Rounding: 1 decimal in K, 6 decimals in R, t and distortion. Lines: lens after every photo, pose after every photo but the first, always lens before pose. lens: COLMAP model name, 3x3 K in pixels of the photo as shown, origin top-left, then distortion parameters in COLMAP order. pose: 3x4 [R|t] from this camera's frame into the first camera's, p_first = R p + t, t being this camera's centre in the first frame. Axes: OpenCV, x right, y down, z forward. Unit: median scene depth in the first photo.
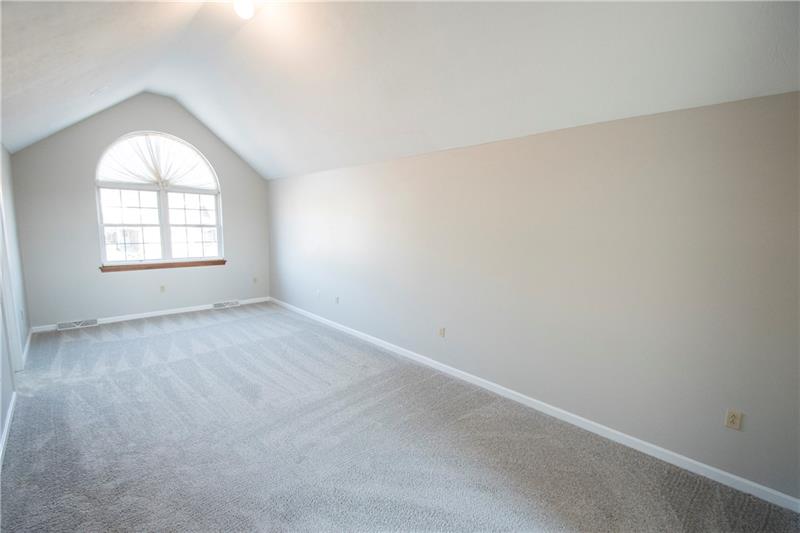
lens RADIAL K [[351.2, 0, 400.6], [0, 351.2, 264.7], [0, 0, 1]] dist [0.002632, -0.001279]
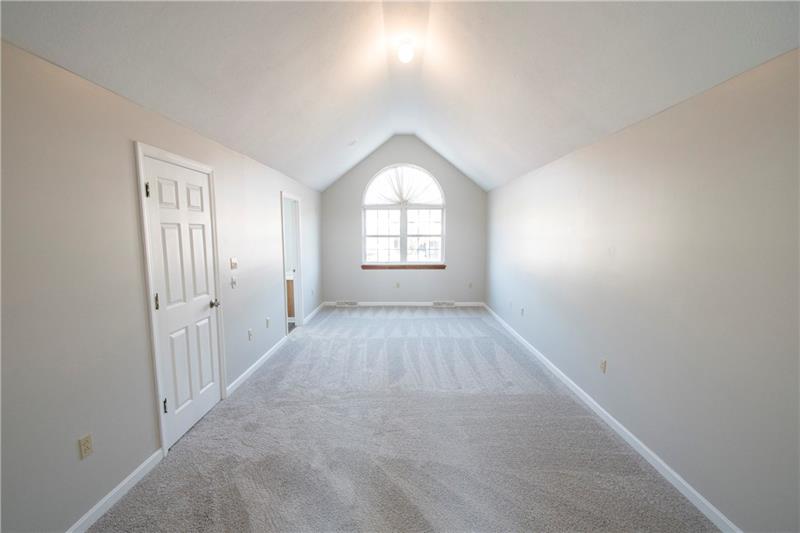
lens RADIAL K [[351.2, 0, 395.7], [0, 351.2, 266.4], [0, 0, 1]] dist [0.002632, -0.001279]
pose [[0.720064, 0.048681, -0.692198, 0.213819], [-0.063533, 0.997971, 0.004094, -0.004272], [0.690993, 0.041029, 0.721696, 0.068035]]
